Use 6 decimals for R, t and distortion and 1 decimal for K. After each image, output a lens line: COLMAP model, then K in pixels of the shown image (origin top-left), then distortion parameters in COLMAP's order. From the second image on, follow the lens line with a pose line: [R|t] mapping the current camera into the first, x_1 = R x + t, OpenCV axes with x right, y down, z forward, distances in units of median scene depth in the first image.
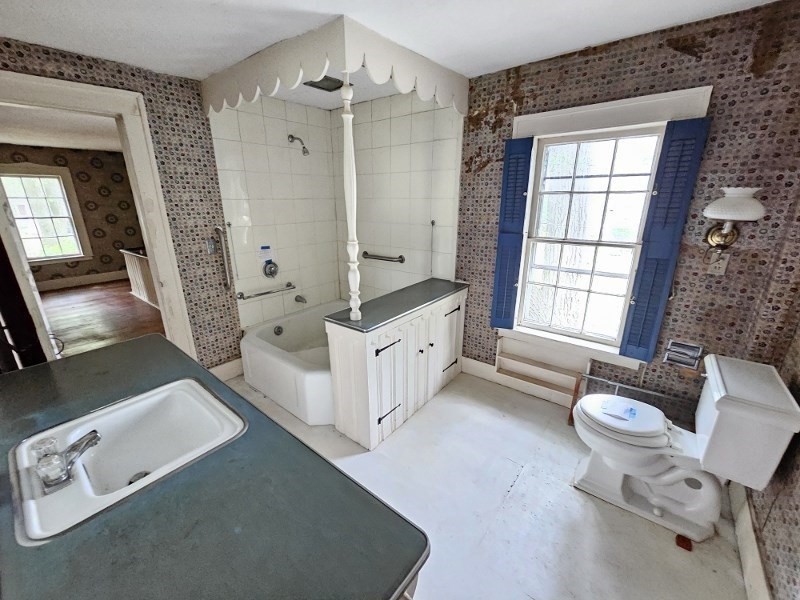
lens RADIAL K [[328.0, 0, 400.5], [0, 328.0, 301.5], [0, 0, 1]] dist [-0.000080, -0.000366]
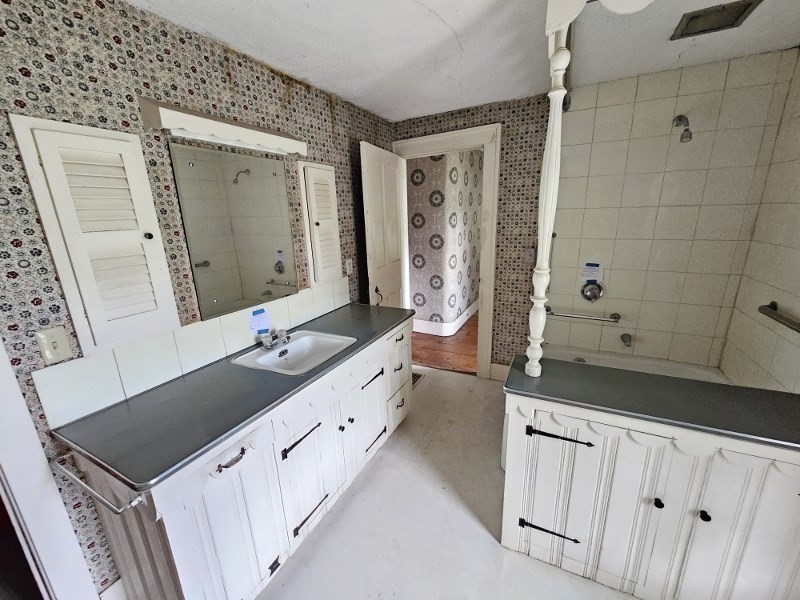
lens RADIAL K [[328.0, 0, 400.5], [0, 328.0, 301.5], [0, 0, 1]] dist [-0.000080, -0.000366]
pose [[0.208062, 0.257433, -0.943631, 0.448150], [-0.266576, 0.943147, 0.198523, -0.164505], [0.941088, 0.210244, 0.264858, 0.490834]]
